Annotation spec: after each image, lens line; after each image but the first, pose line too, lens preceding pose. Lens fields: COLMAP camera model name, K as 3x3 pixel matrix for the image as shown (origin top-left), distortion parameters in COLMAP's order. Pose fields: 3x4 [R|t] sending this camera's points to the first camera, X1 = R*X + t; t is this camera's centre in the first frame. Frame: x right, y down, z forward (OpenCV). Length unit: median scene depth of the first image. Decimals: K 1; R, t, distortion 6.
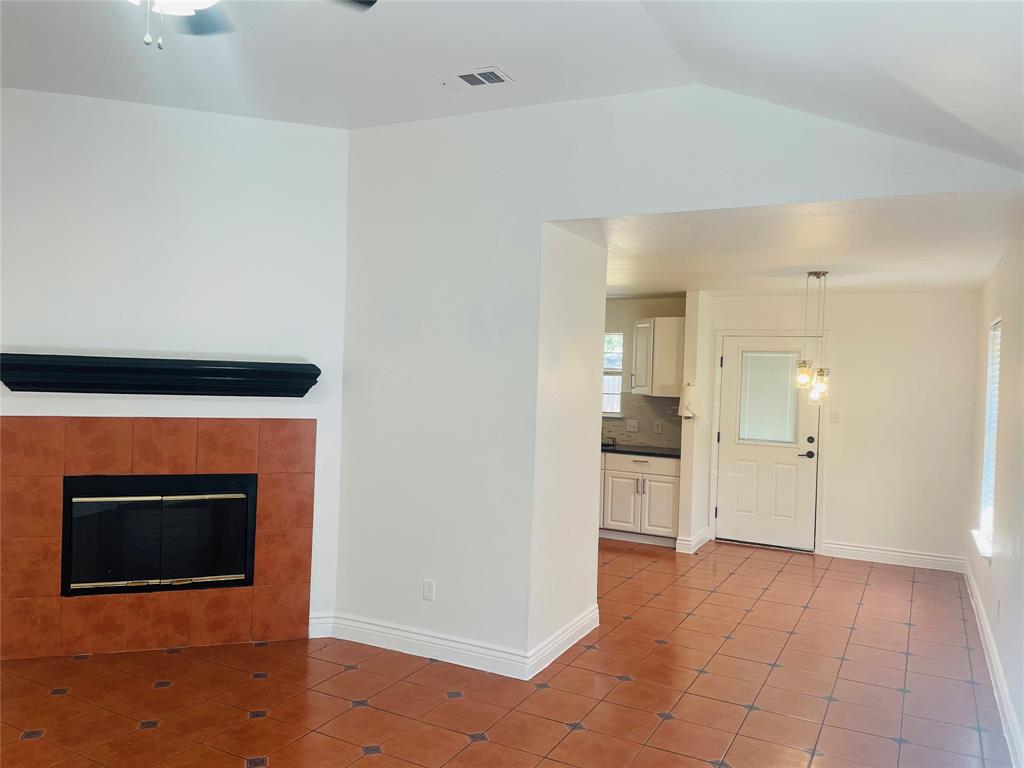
lens RADIAL K [[775.5, 0, 508.3], [0, 775.5, 384.1], [0, 0, 1]] dist [0.038872, -0.029989]
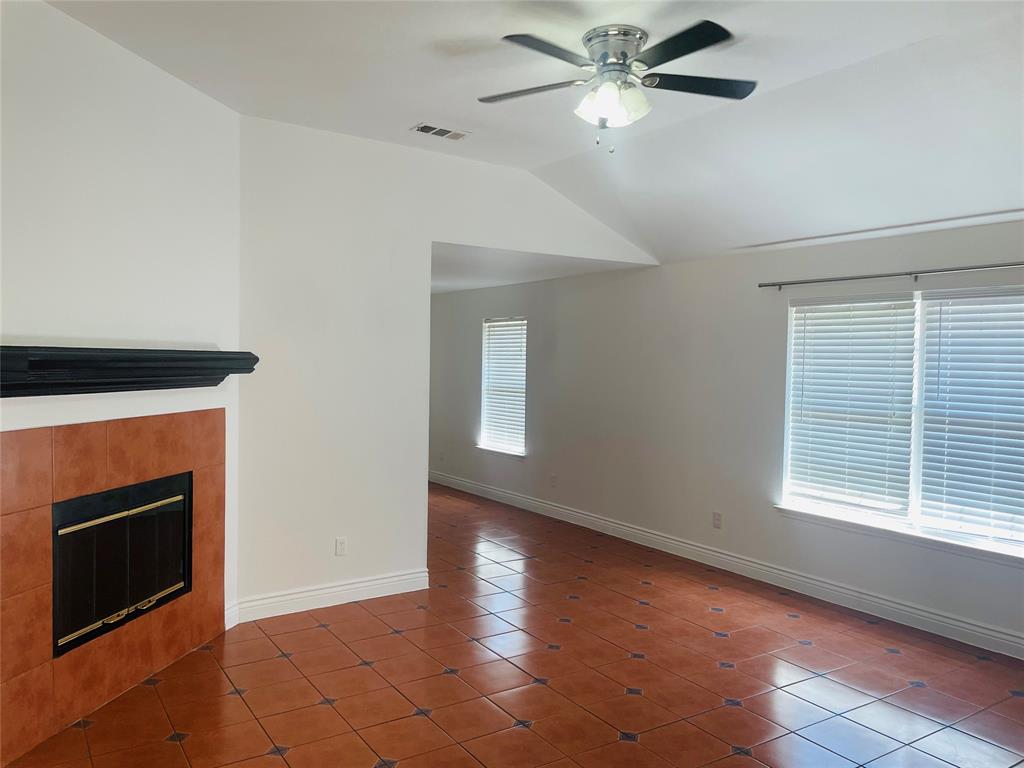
lens RADIAL K [[775.5, 0, 514.1], [0, 775.5, 383.3], [0, 0, 1]] dist [0.038872, -0.029989]
pose [[0.476704, -0.050386, 0.877619, -0.989757], [0.010589, 0.998613, 0.051581, -0.034225], [-0.879000, -0.015296, 0.476576, 0.230290]]
